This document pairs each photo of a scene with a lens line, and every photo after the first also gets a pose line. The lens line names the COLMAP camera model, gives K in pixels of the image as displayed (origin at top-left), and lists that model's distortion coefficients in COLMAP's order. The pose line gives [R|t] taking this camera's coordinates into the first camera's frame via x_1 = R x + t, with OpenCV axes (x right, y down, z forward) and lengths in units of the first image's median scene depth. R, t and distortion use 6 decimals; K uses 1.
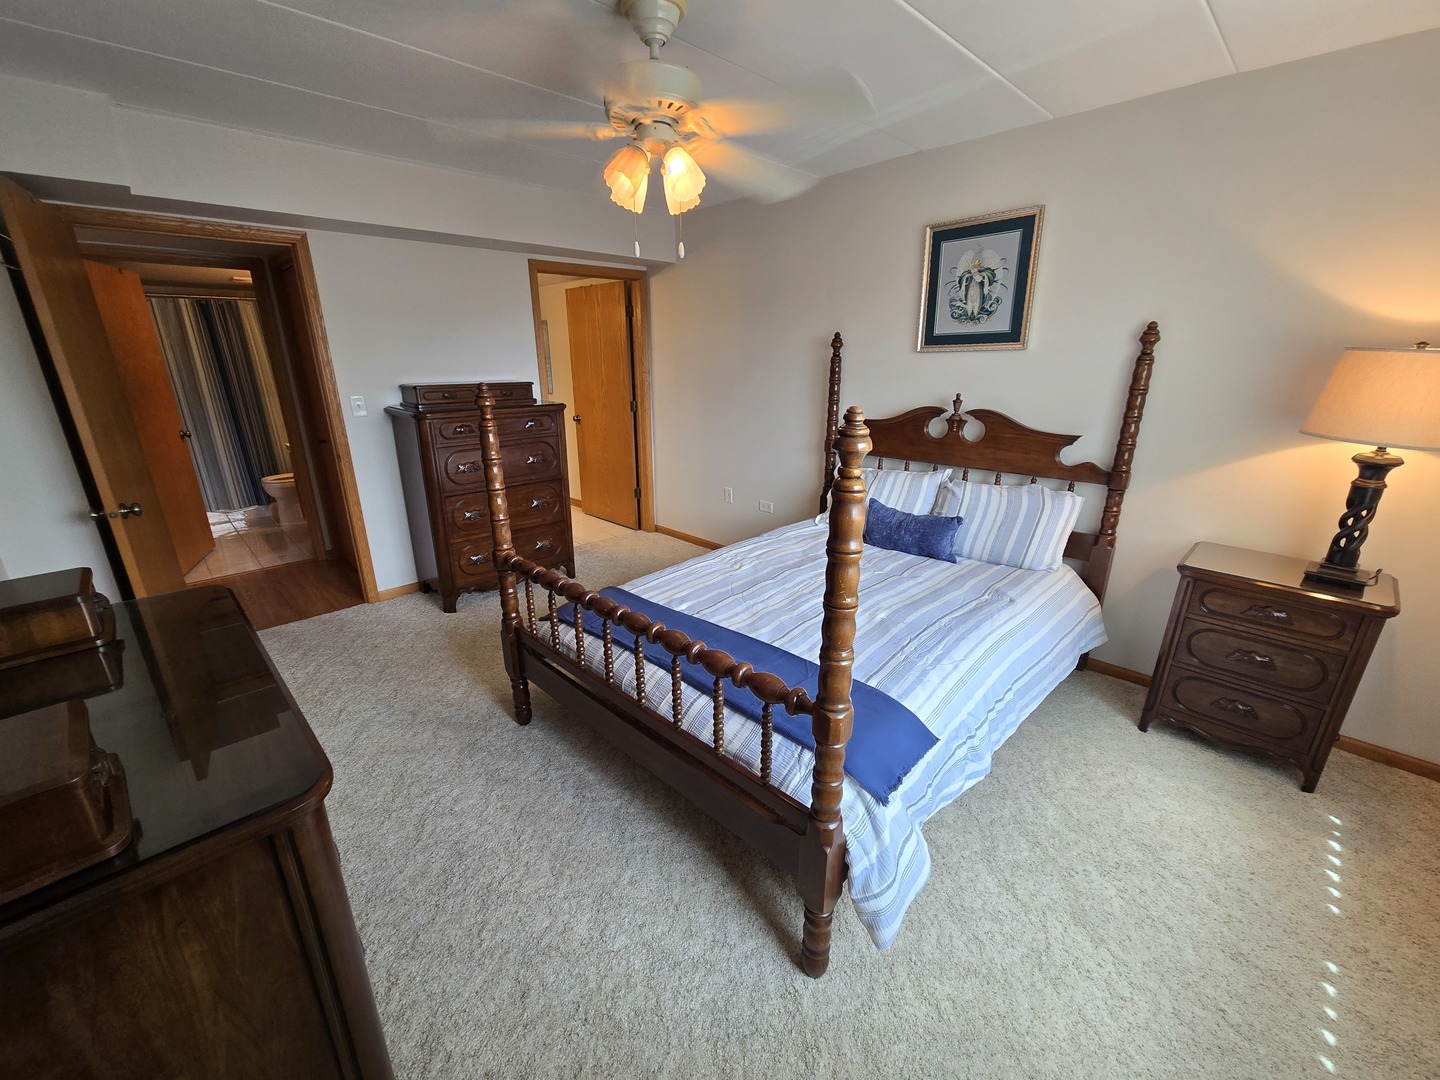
lens RADIAL K [[590.9, 0, 708.9], [0, 590.9, 548.8], [0, 0, 1]] dist [-0.000098, -0.000121]
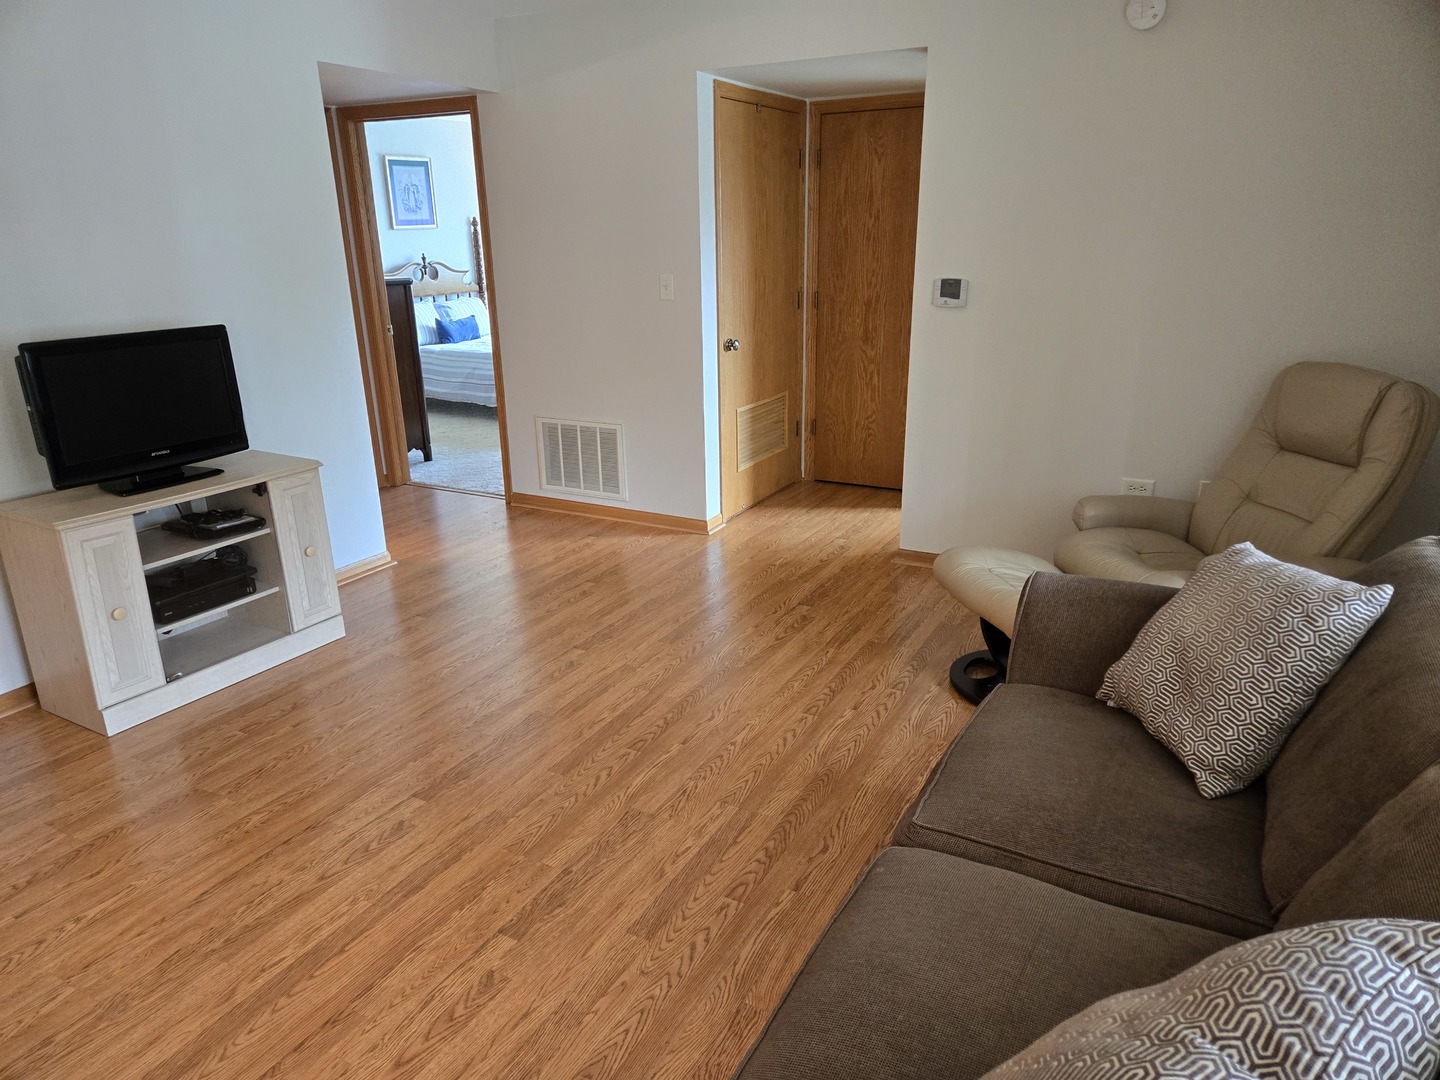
lens RADIAL K [[958.1, 0, 713.9], [0, 958.1, 547.7], [0, 0, 1]] dist [0.066734, -0.057309]
pose [[-0.297718, -0.289765, 0.909615, -2.889776], [0.320077, 0.867373, 0.381070, -0.340648], [-0.899397, 0.404598, -0.165486, 1.107860]]
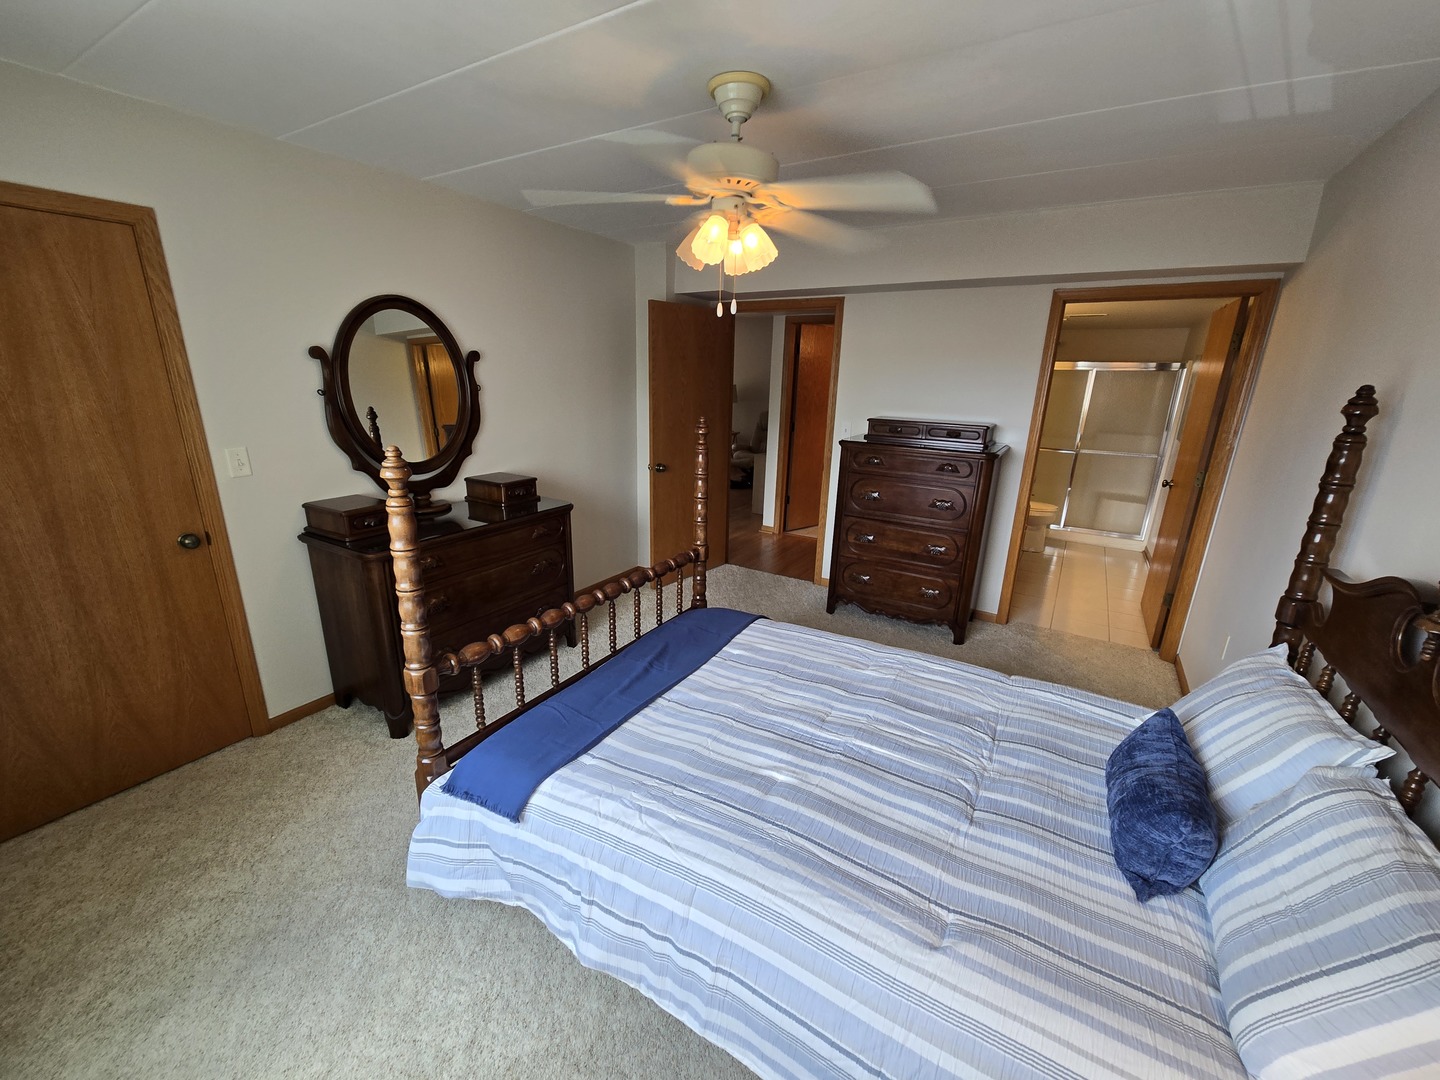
lens RADIAL K [[590.9, 0, 708.9], [0, 590.9, 548.8], [0, 0, 1]] dist [-0.000098, -0.000121]
pose [[0.239347, 0.288792, -0.926991, 0.672306], [-0.329142, 0.922343, 0.202360, -0.203395], [0.913443, 0.256678, 0.315814, 0.488885]]
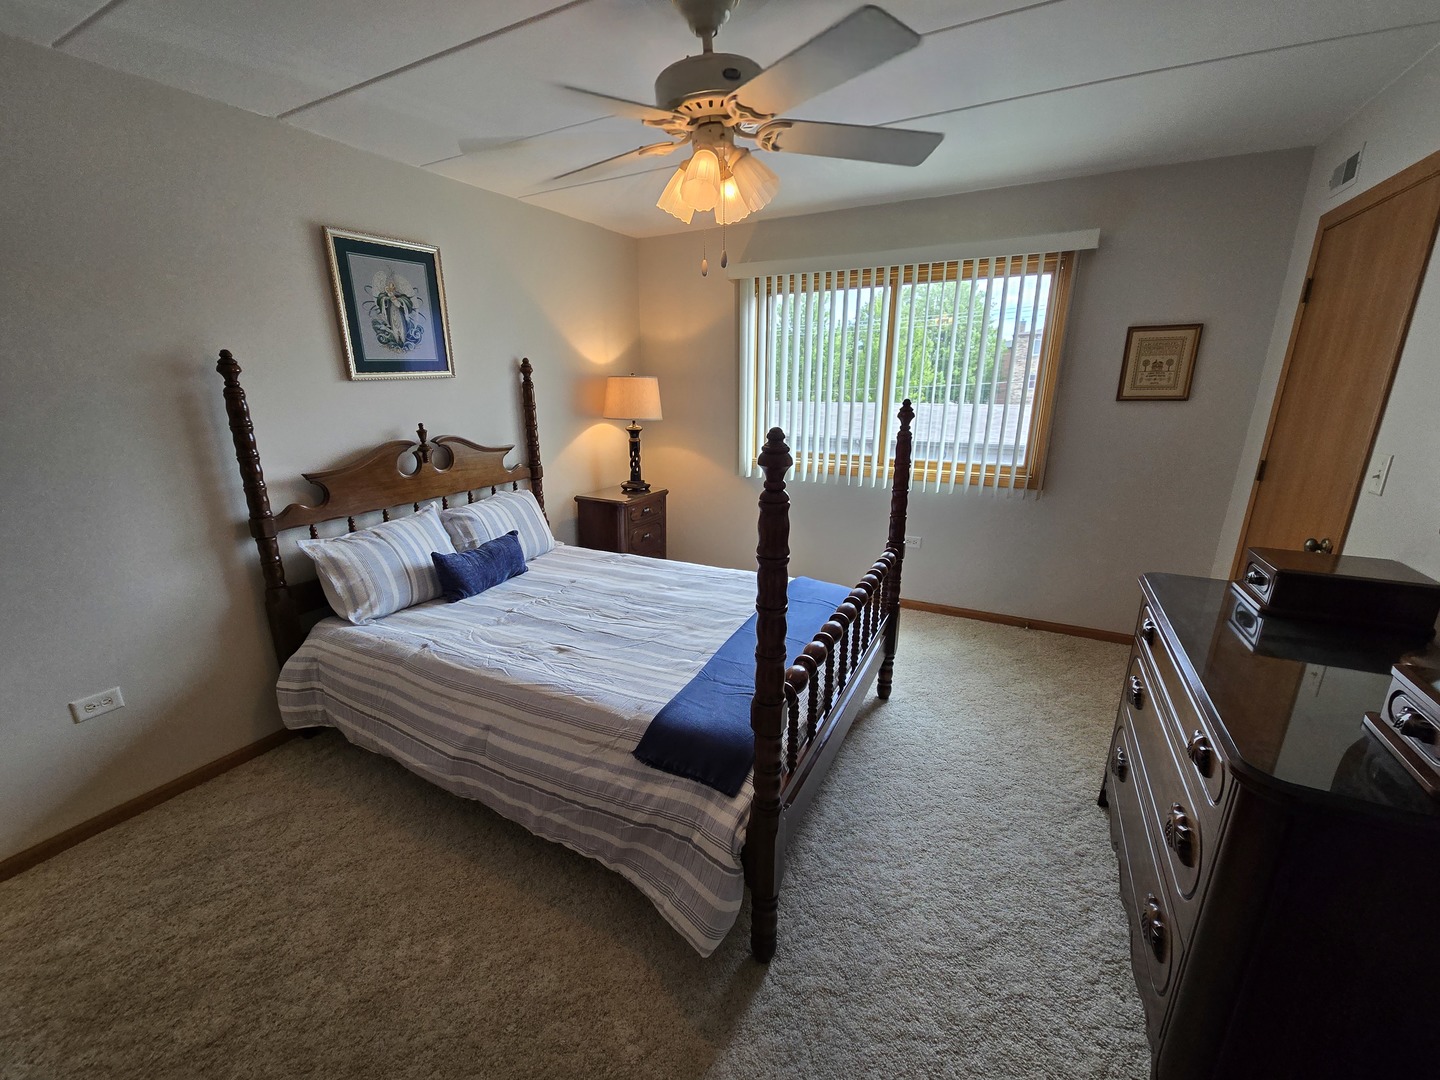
lens RADIAL K [[590.9, 0, 708.9], [0, 590.9, 548.8], [0, 0, 1]] dist [-0.000098, -0.000121]
pose [[-0.301927, -0.259195, 0.917419, -0.669449], [0.311704, 0.882598, 0.351940, -0.288261], [-0.900933, 0.392223, -0.185688, 0.881470]]
